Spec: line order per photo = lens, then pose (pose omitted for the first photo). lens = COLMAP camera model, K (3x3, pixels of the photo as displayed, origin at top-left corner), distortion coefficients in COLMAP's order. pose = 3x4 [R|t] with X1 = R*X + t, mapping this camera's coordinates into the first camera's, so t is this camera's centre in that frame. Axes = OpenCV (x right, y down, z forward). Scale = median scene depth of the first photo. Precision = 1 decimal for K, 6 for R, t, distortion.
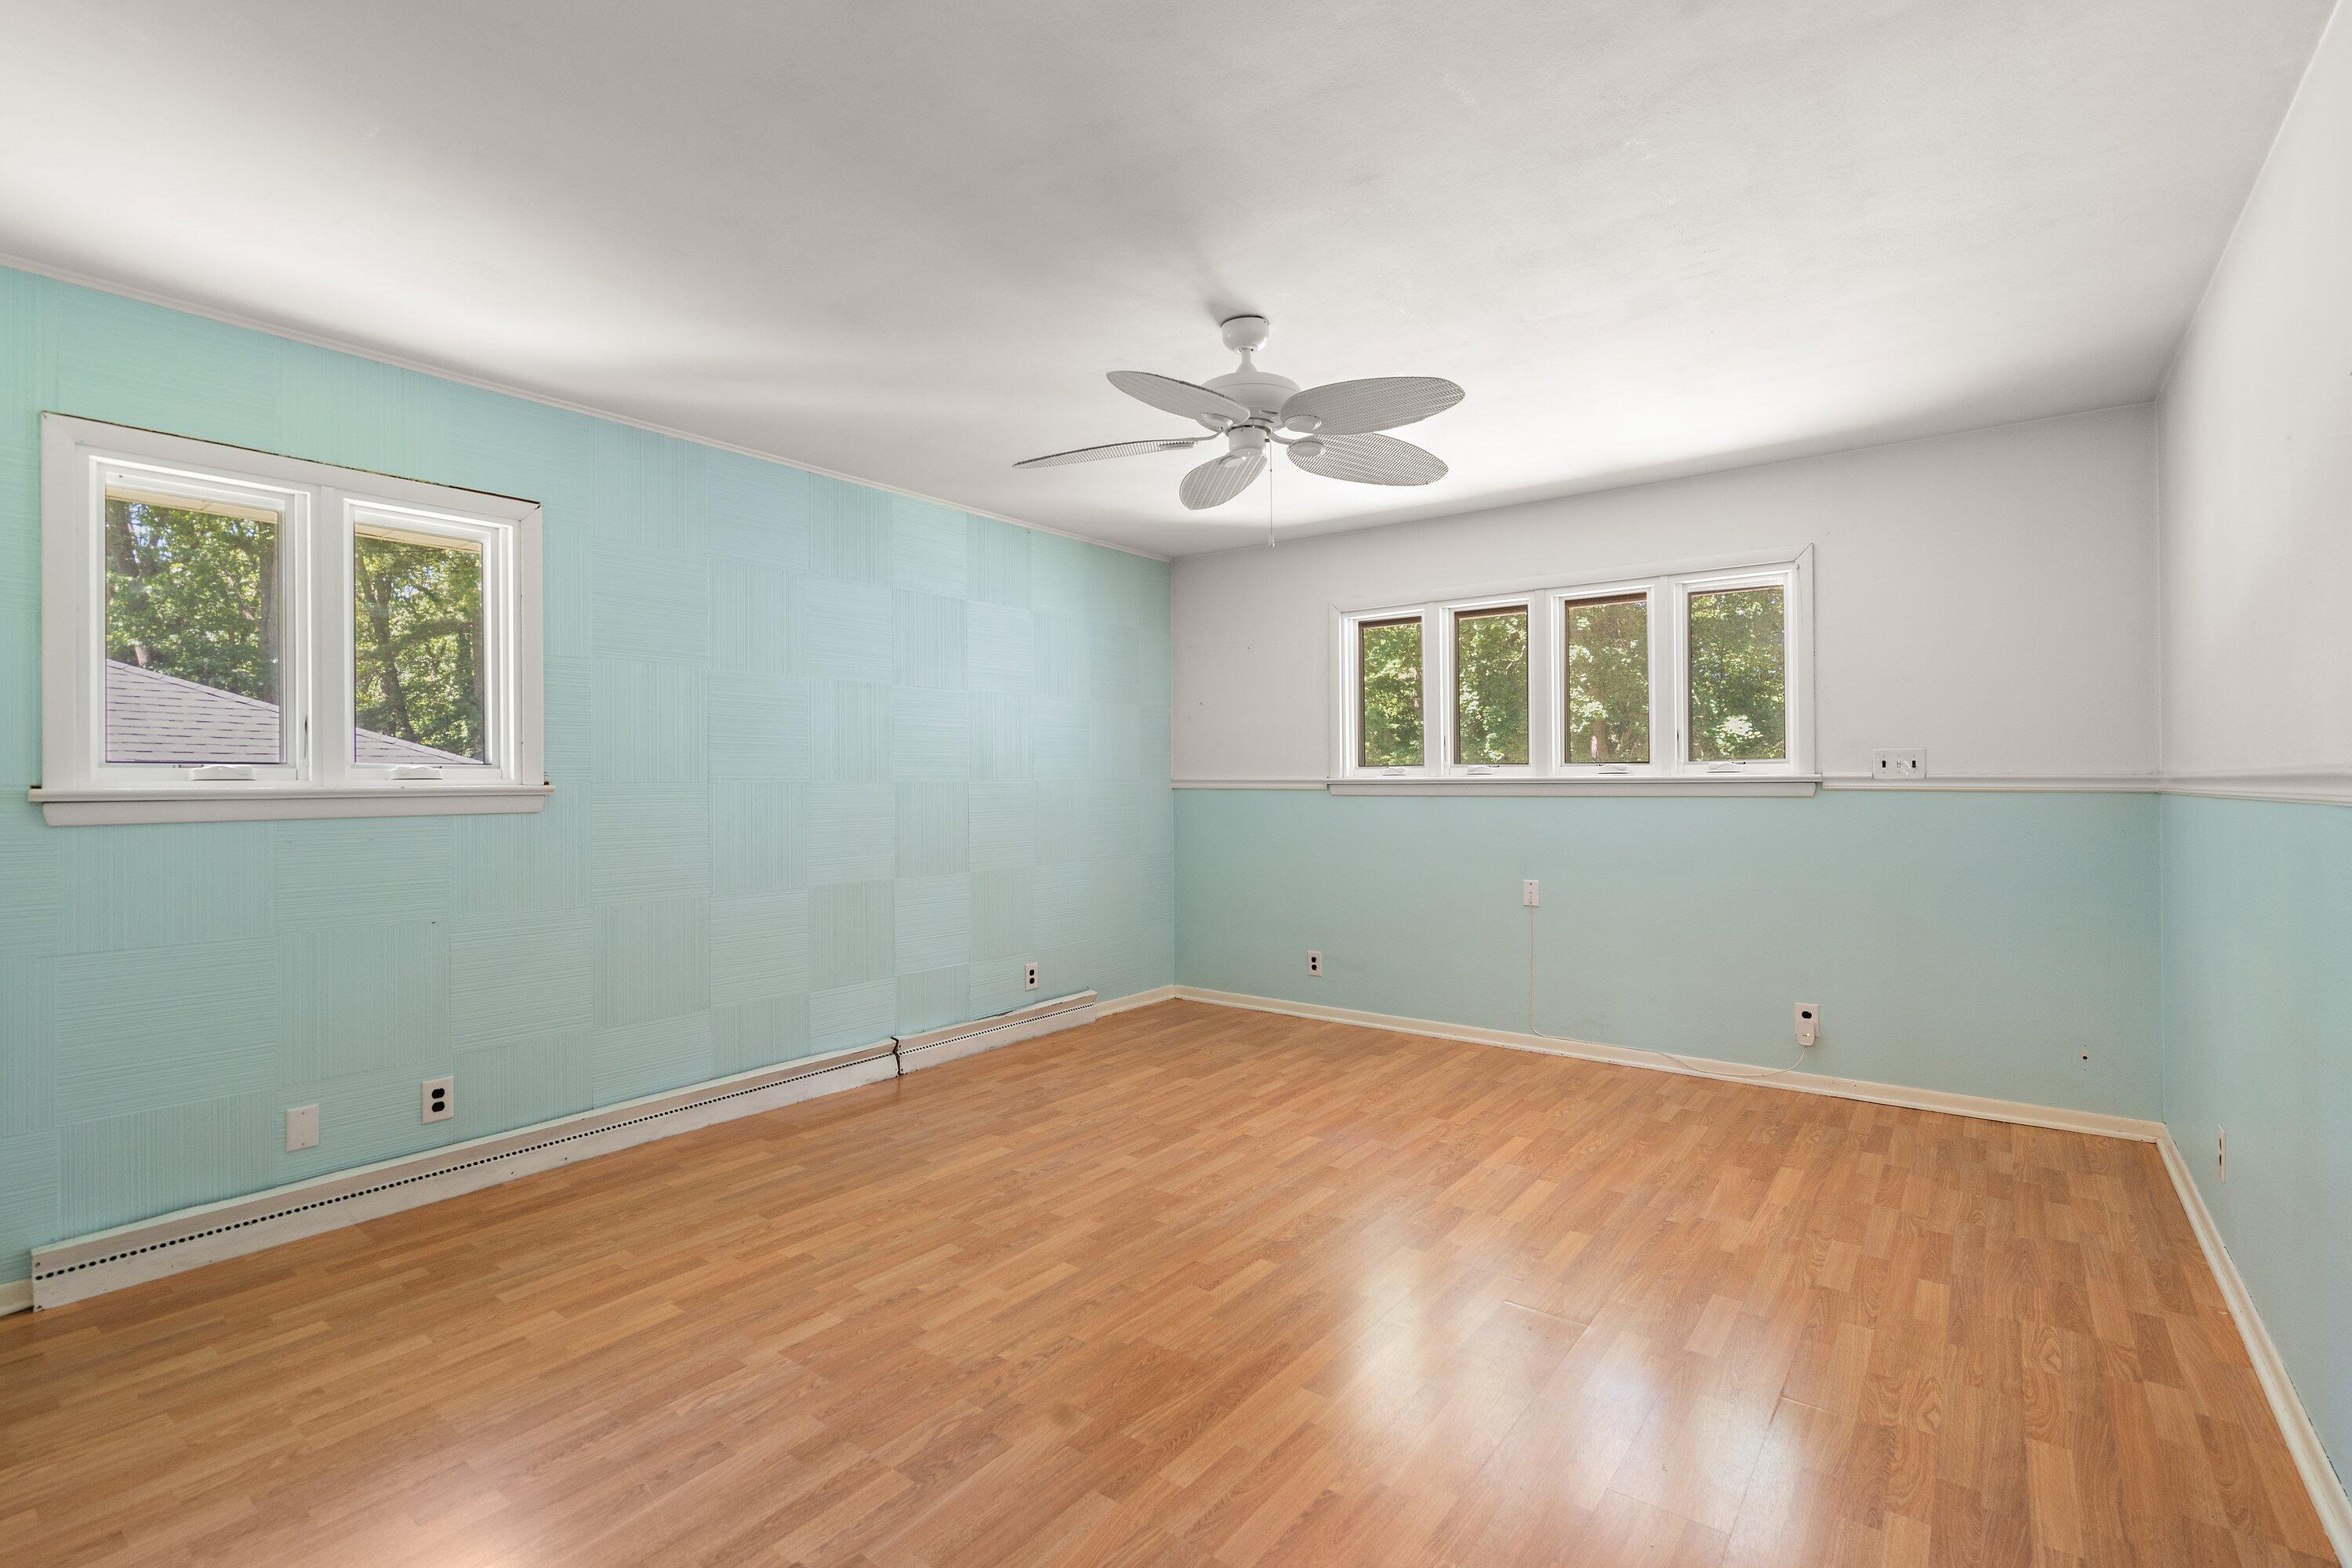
lens RADIAL K [[1065.4, 0, 1180.9], [0, 1065.4, 781.4], [0, 0, 1]] dist [-0.005631, 0.001267]
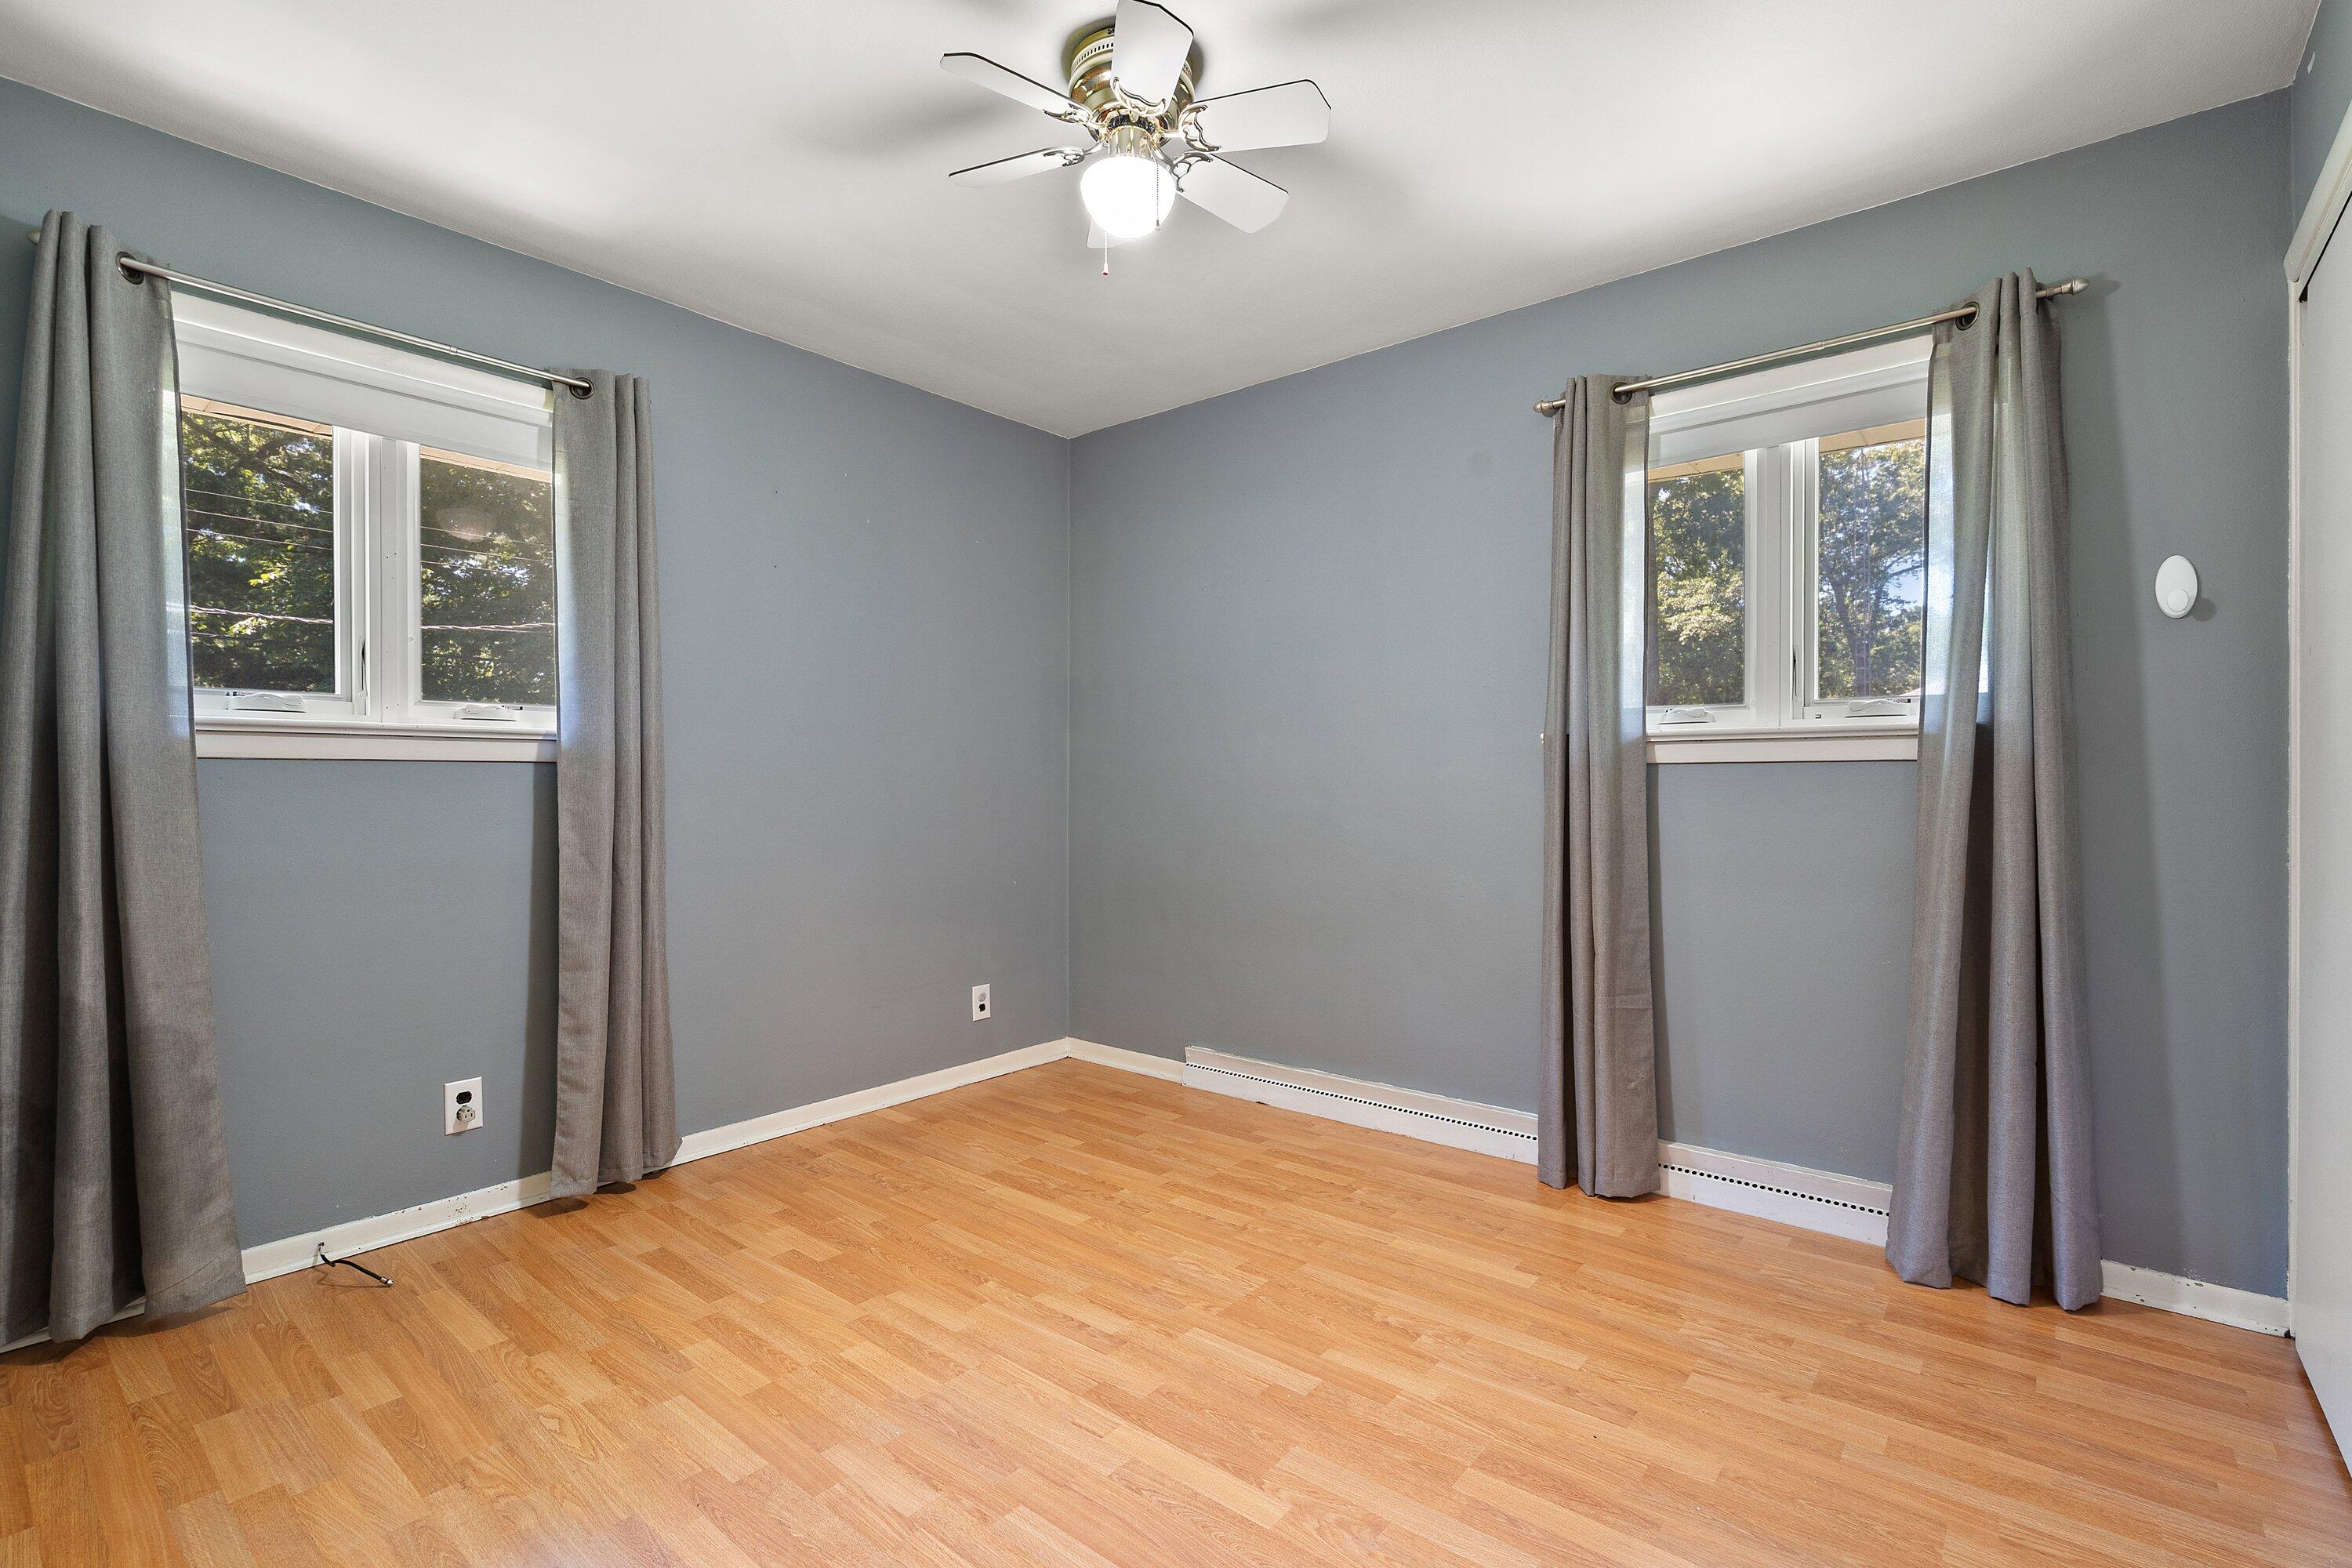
lens RADIAL K [[1065.4, 0, 1180.4], [0, 1065.4, 788.7], [0, 0, 1]] dist [-0.005631, 0.001267]
pose [[-0.037755, 0.007356, -0.999260, 1.634886], [-0.001341, 0.999972, 0.007412, 0.049959], [0.999286, 0.001620, -0.037744, 1.528018]]
